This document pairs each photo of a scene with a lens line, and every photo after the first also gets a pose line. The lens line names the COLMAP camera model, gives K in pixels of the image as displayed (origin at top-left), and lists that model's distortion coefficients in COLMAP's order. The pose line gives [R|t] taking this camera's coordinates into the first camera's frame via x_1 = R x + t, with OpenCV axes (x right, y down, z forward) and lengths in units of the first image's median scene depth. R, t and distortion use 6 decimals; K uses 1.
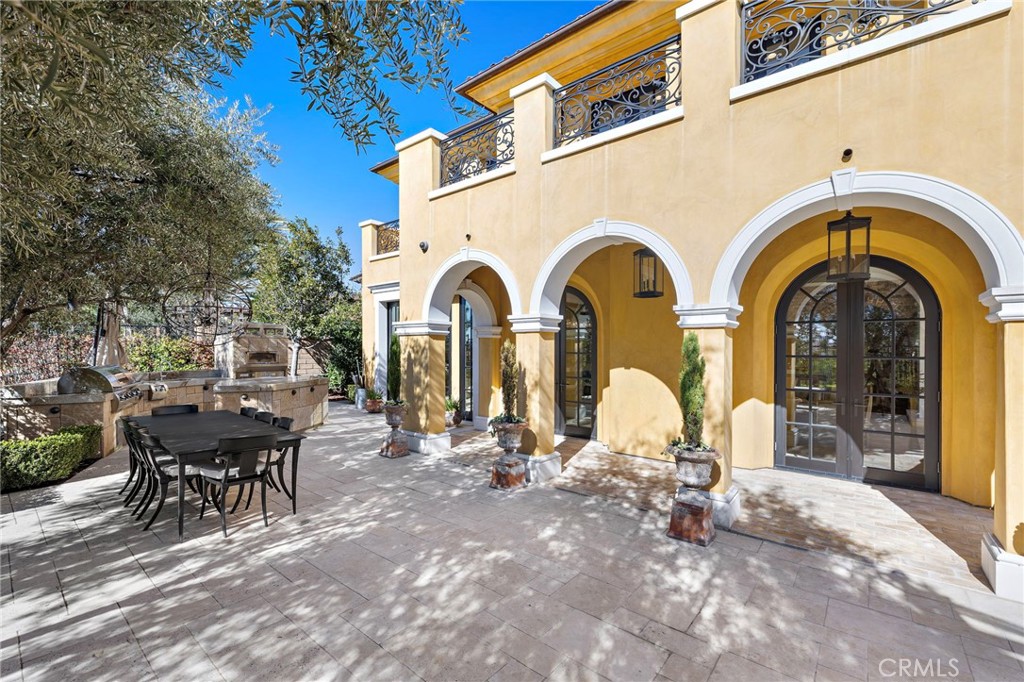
lens RADIAL K [[435.7, 0, 507.4], [0, 435.7, 335.3], [0, 0, 1]] dist [0.000619, 0.000079]
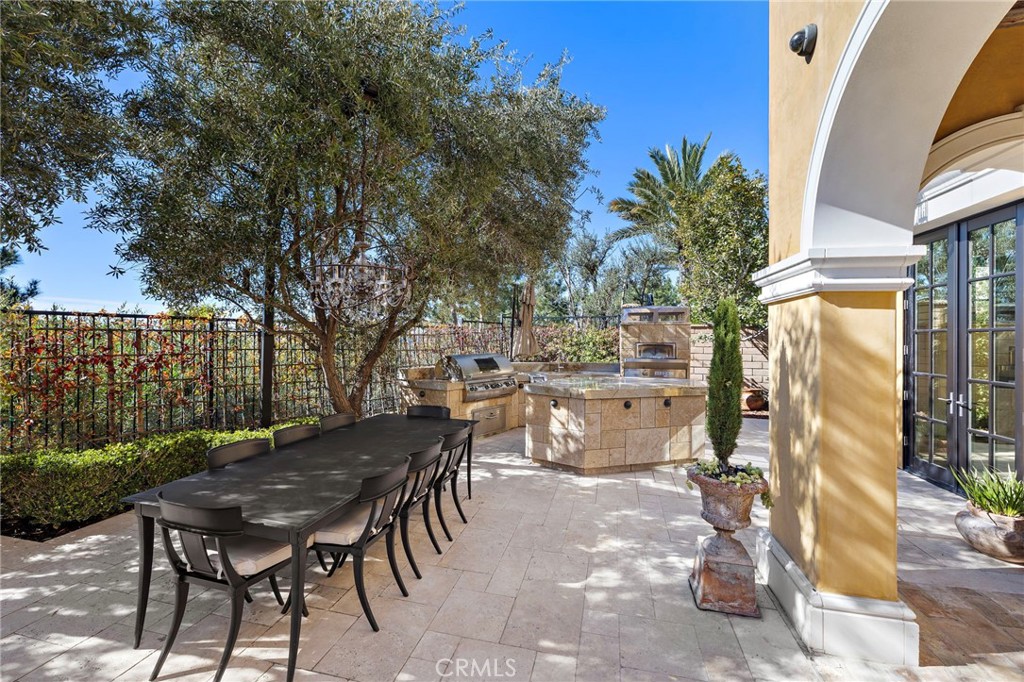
lens RADIAL K [[435.7, 0, 507.4], [0, 435.7, 335.3], [0, 0, 1]] dist [0.000619, 0.000079]
pose [[0.443332, -0.007433, -0.896327, 0.014648], [0.020092, 0.999797, 0.001646, 0.026042], [0.896133, -0.018739, 0.443391, 0.626442]]
